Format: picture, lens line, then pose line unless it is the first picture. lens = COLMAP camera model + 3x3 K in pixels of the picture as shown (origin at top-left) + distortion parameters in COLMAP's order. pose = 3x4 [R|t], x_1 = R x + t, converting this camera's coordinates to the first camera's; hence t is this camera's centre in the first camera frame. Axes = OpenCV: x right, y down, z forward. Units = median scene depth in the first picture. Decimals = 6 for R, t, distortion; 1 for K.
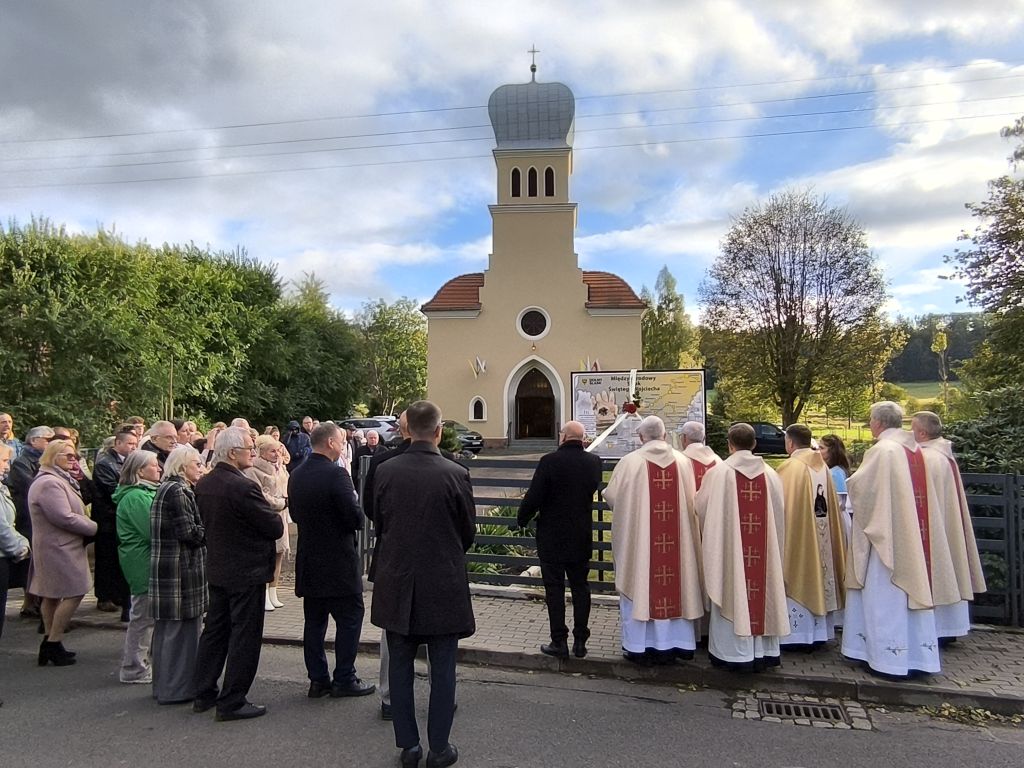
lens RADIAL K [[784.4, 0, 511.5], [0, 784.4, 361.4], [0, 0, 1]] dist [-0.076526, 0.070619]
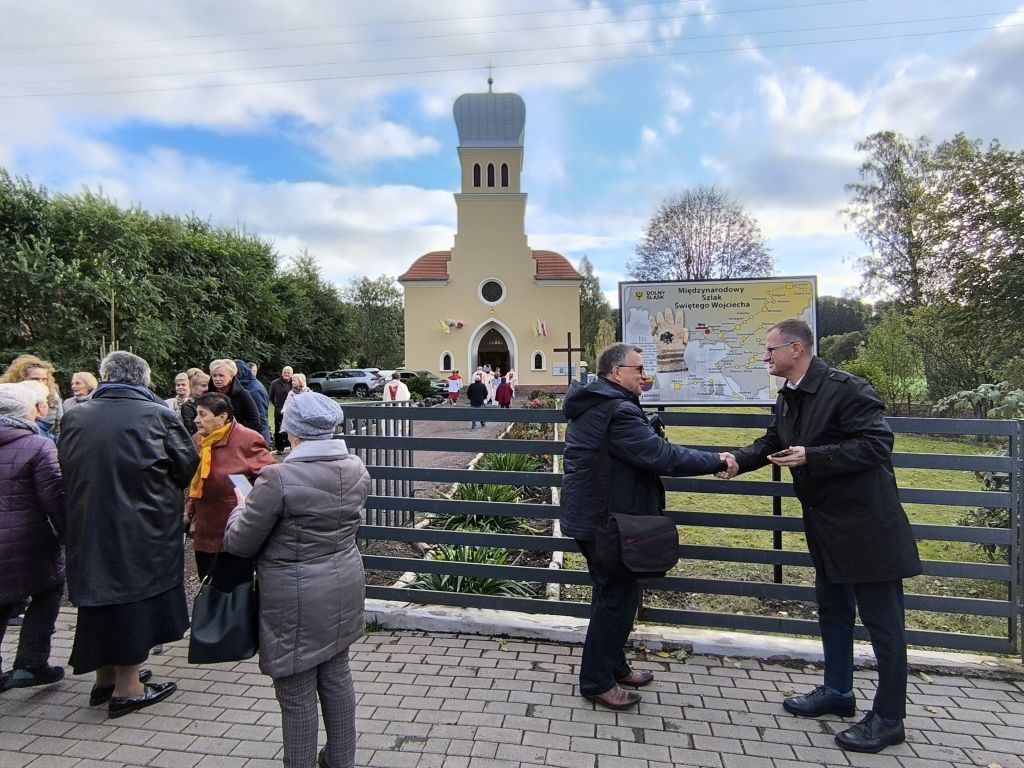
lens RADIAL K [[553.7, 0, 513.7], [0, 553.7, 367.7], [0, 0, 1]] dist [-0.032211, 0.000786]
pose [[0.995959, -0.004133, 0.089719, -0.016489], [-0.001573, 0.997985, 0.063437, 0.015326], [-0.089800, -0.063322, 0.993945, 0.133354]]
